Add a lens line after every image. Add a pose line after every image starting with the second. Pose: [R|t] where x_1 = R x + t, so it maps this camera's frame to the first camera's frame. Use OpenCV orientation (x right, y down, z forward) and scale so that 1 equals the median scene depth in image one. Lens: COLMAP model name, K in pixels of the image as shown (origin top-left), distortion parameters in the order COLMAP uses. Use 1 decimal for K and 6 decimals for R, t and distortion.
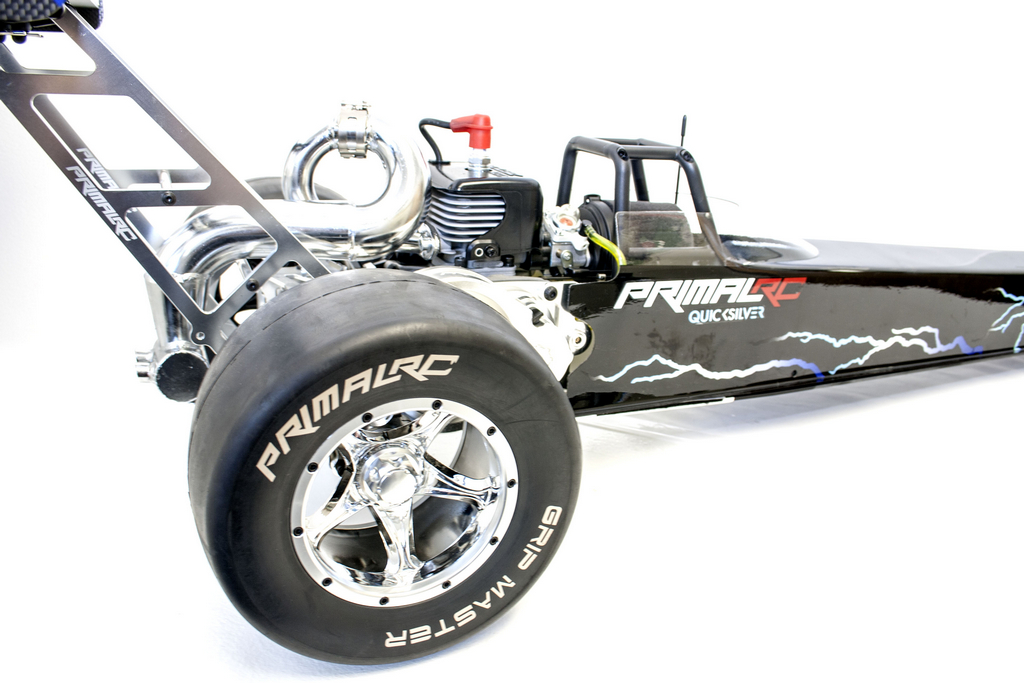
lens RADIAL K [[820.3, 0, 482.6], [0, 820.3, 377.8], [0, 0, 1]] dist [-0.165730, 0.088609]
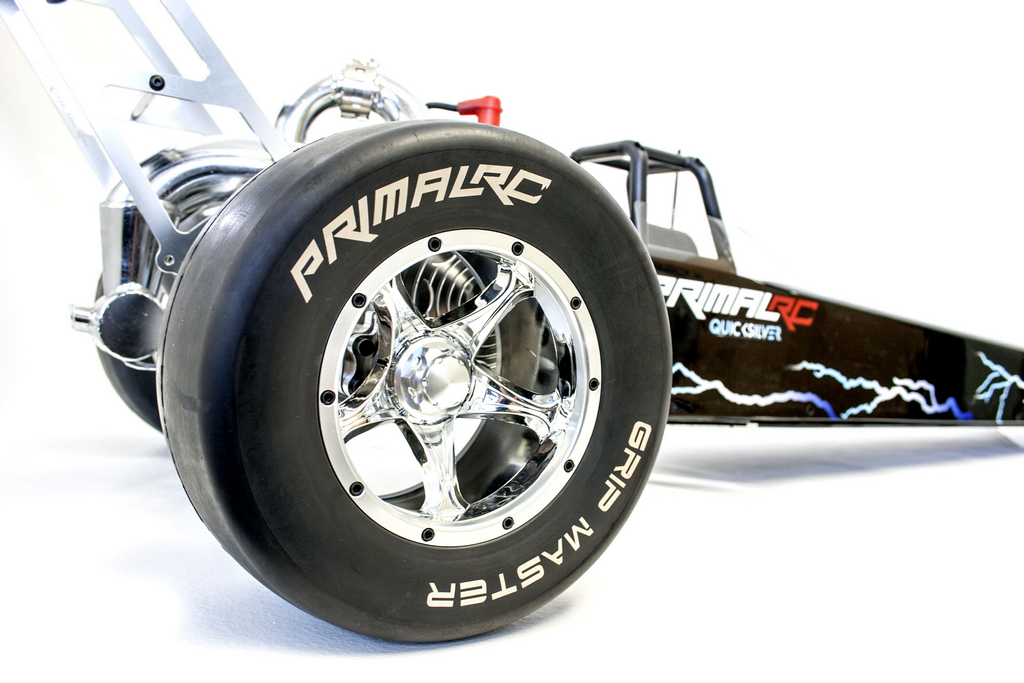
lens RADIAL K [[820.3, 0, 482.6], [0, 820.3, 377.8], [0, 0, 1]] dist [-0.165730, 0.088609]
pose [[0.990063, 0.037659, 0.135492, -0.167328], [0.000474, 0.962578, -0.271006, 0.319801], [-0.140627, 0.268377, 0.952994, 0.263038]]
